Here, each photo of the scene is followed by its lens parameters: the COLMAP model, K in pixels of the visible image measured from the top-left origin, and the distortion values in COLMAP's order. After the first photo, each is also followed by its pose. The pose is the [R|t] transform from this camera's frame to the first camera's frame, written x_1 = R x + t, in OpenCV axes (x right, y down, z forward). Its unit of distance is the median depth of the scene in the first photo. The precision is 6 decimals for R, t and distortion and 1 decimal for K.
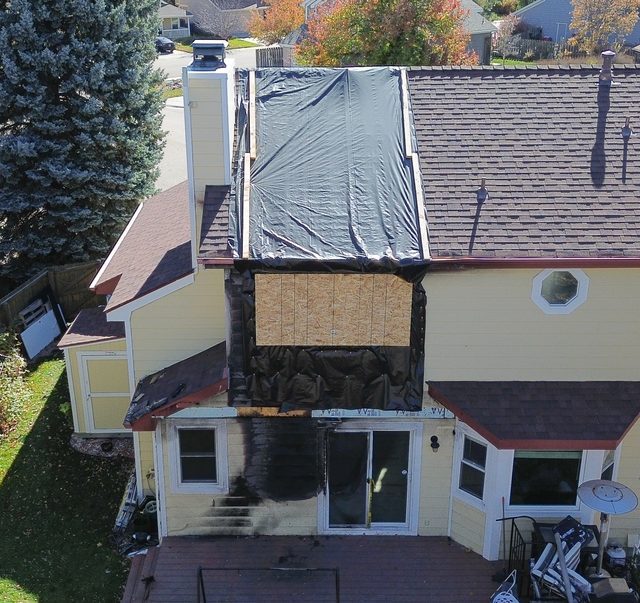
lens RADIAL K [[869.9, 0, 286.3], [0, 869.9, 301.3], [0, 0, 1]] dist [0.025143, 0.000000]
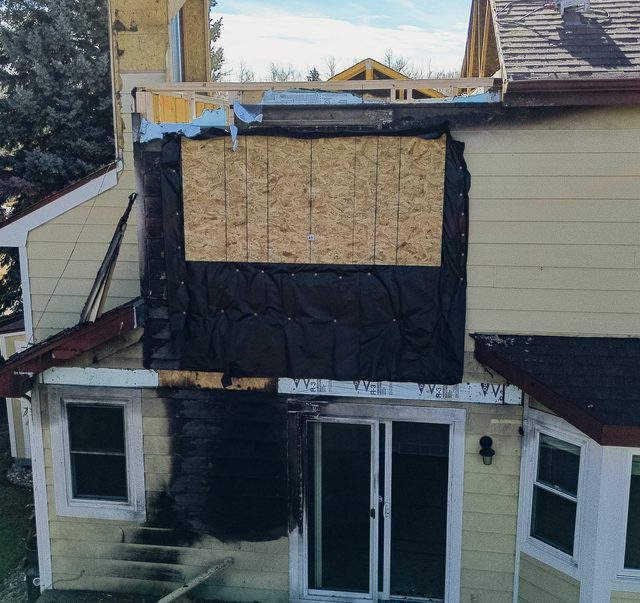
lens RADIAL K [[776.4, 0, 298.6], [0, 776.4, 314.0], [0, 0, 1]] dist [0.030388, 0.000000]
pose [[0.990802, 0.032202, -0.131431, 0.111879], [-0.053672, 0.985124, -0.163249, 0.165707], [0.124218, 0.168802, 0.977791, 0.465666]]
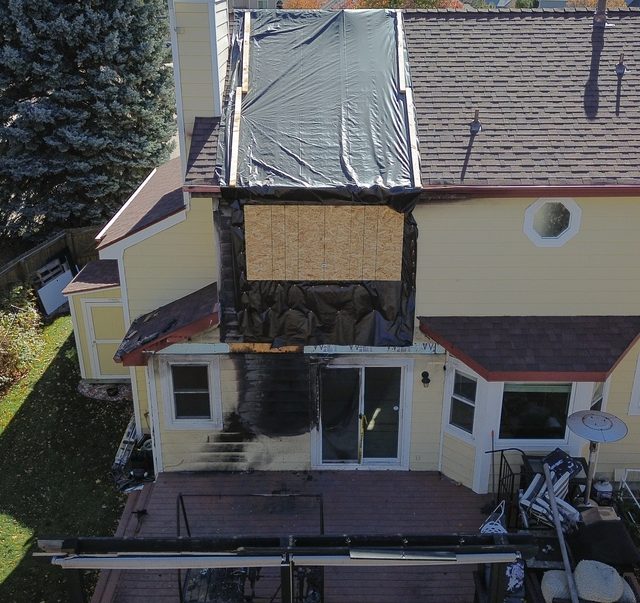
lens RADIAL K [[776.4, 0, 315.6], [0, 776.4, 316.5], [0, 0, 1]] dist [0.030388, 0.000000]
pose [[0.999893, 0.000015, 0.014600, 0.029445], [-0.000643, 0.999076, 0.042976, 0.052154], [-0.014586, -0.042981, 0.998969, 0.105413]]
